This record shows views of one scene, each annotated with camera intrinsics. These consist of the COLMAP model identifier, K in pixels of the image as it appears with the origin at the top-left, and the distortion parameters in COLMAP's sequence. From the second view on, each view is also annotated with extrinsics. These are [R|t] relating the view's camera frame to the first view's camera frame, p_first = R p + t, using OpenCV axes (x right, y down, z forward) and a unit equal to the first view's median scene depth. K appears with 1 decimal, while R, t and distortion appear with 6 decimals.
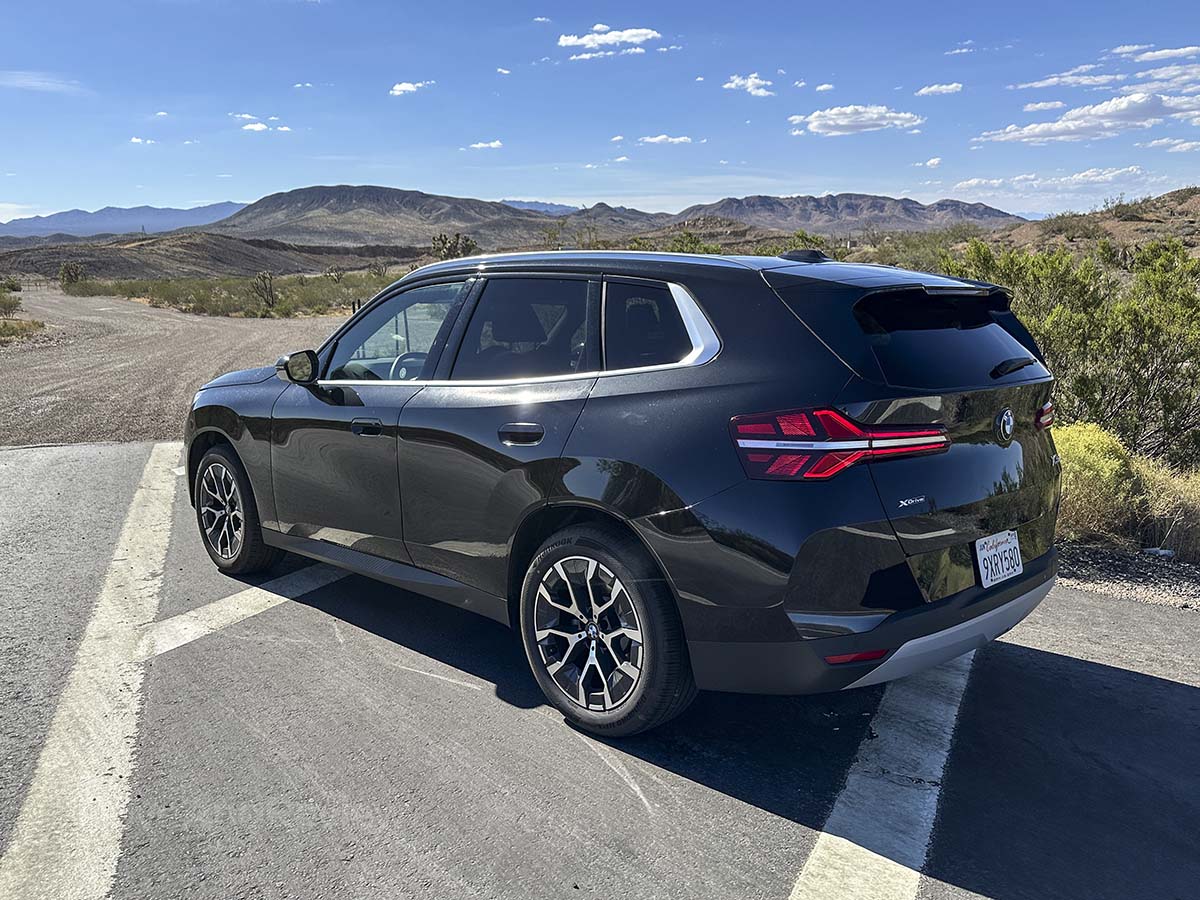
lens RADIAL K [[838.7, 0, 598.4], [0, 838.7, 445.0], [0, 0, 1]] dist [0.052943, -0.005466]
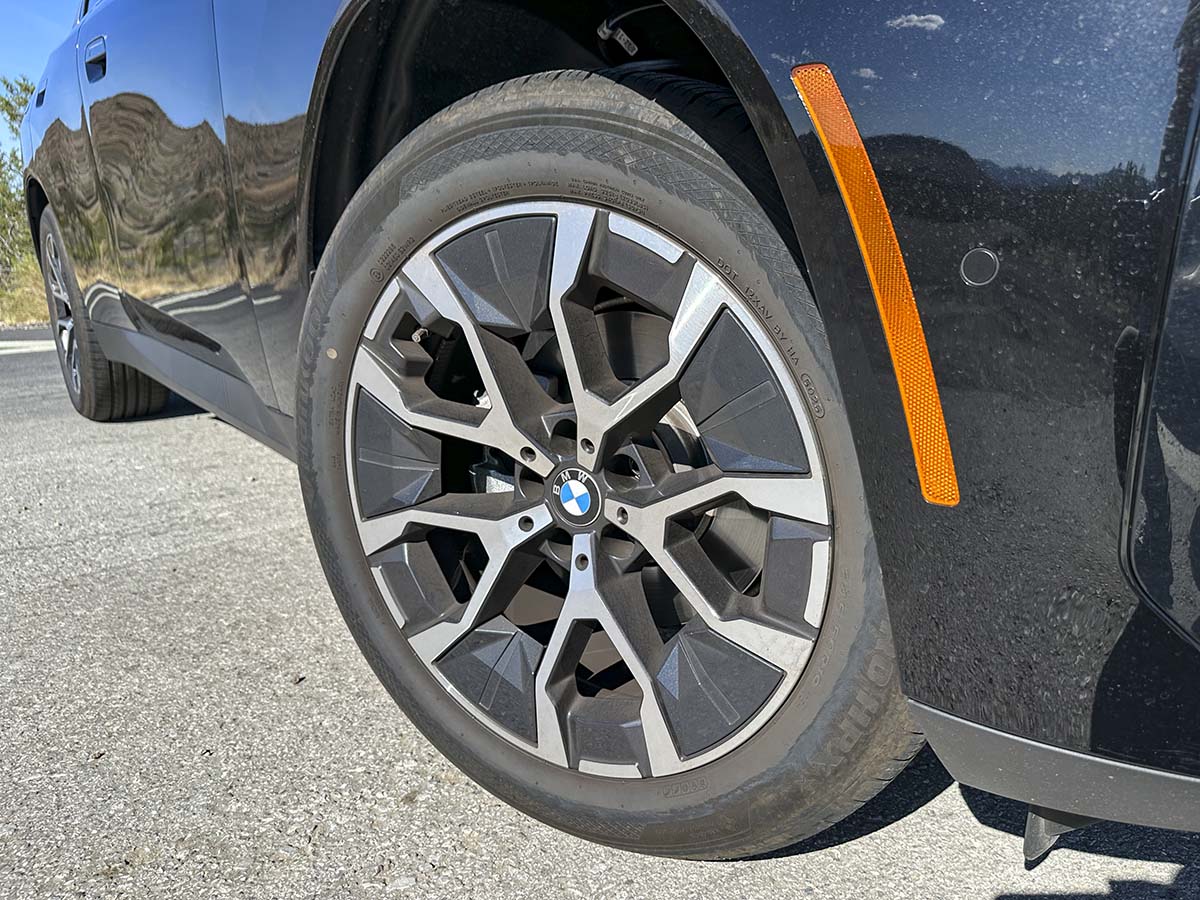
lens RADIAL K [[838.7, 0, 611.9], [0, 838.7, 453.9], [0, 0, 1]] dist [0.052943, -0.005466]
pose [[0.975499, -0.079335, 0.205204, -0.049772], [0.048142, 0.987089, 0.152765, 0.167306], [-0.214674, -0.139143, 0.966724, 0.743759]]
